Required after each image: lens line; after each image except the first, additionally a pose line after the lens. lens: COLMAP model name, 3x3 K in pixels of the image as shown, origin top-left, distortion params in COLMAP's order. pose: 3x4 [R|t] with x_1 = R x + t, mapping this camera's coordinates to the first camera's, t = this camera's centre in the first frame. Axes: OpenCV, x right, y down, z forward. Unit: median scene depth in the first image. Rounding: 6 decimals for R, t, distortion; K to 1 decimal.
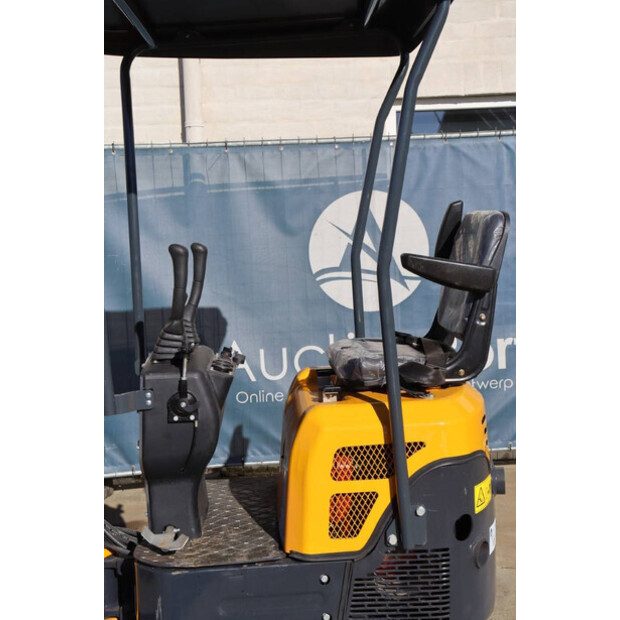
lens RADIAL K [[879.1, 0, 306.5], [0, 879.1, 312.6], [0, 0, 1]] dist [0.108811, 0.000000]
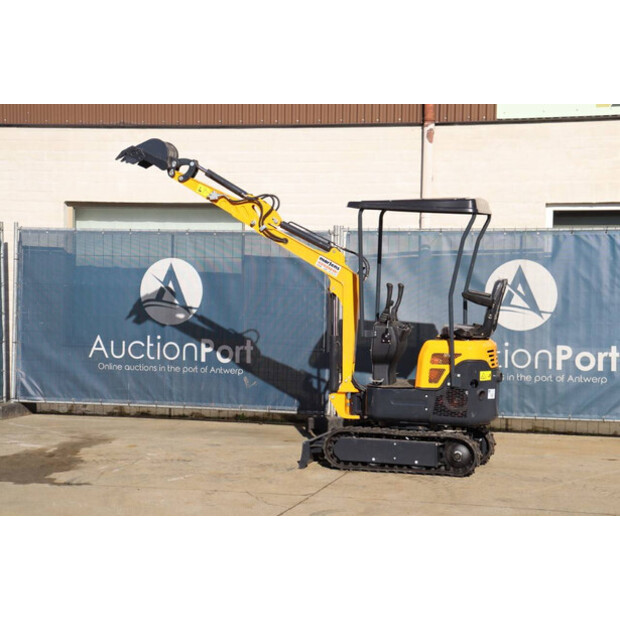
lens RADIAL K [[1402.6, 0, 306.8], [0, 1402.6, 320.8], [0, 0, 1]] dist [0.399899, 0.000000]
pose [[0.959117, 0.061930, -0.276151, 0.891146], [-0.076916, 0.996077, -0.043757, 0.268455], [0.272358, 0.063209, 0.960118, -3.553006]]
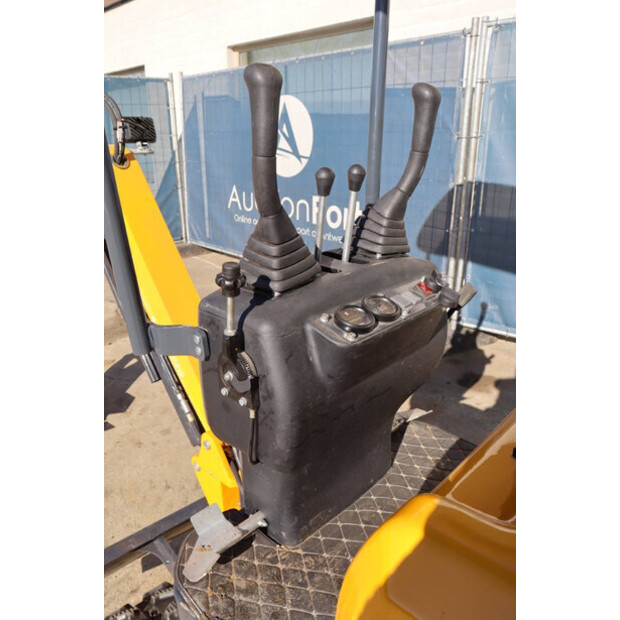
lens RADIAL K [[502.8, 0, 301.4], [0, 502.8, 306.6], [0, 0, 1]] dist [-0.137219, 0.066736]
pose [[0.677347, 0.277306, -0.681398, 0.078871], [-0.087026, 0.949935, 0.300083, -0.032445], [0.730498, -0.143961, 0.667568, 0.811237]]
